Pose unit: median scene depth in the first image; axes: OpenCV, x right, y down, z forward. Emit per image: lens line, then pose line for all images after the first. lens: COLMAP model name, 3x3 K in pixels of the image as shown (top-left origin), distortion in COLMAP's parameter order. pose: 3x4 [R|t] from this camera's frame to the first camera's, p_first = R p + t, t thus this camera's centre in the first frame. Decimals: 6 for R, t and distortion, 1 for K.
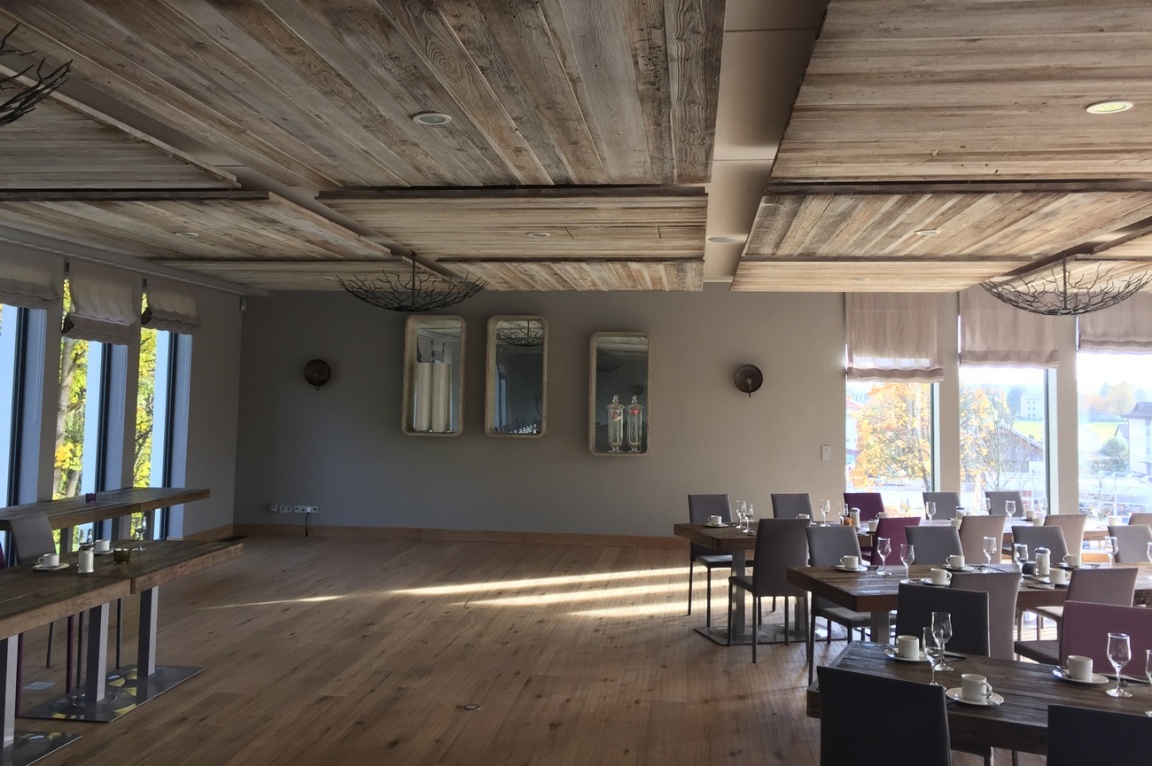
lens RADIAL K [[977.6, 0, 576.5], [0, 977.6, 321.1], [0, 0, 1]] dist [0.051521, -0.003993]
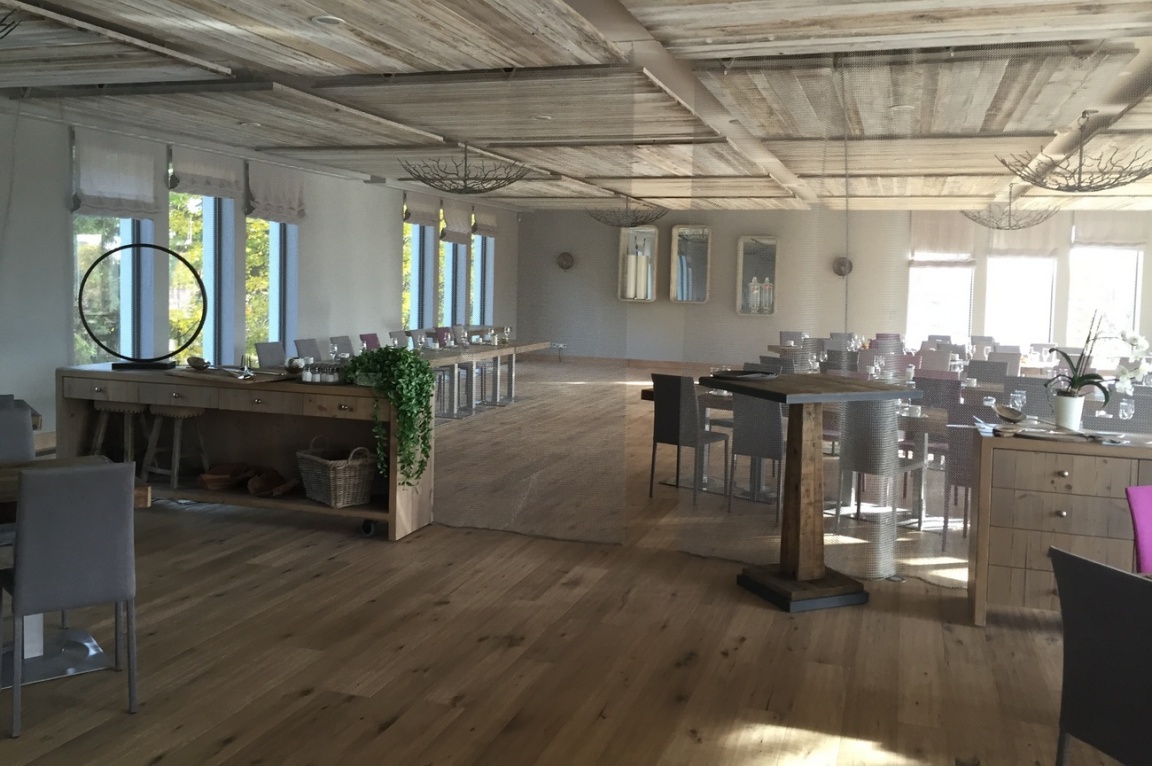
lens RADIAL K [[977.6, 0, 576.5], [0, 977.6, 321.1], [0, 0, 1]] dist [0.051521, -0.003993]
pose [[0.979035, 0.019512, -0.202756, 0.082443], [0.003710, 0.993528, 0.113527, -0.032880], [0.203658, -0.111899, 0.972626, -0.590684]]
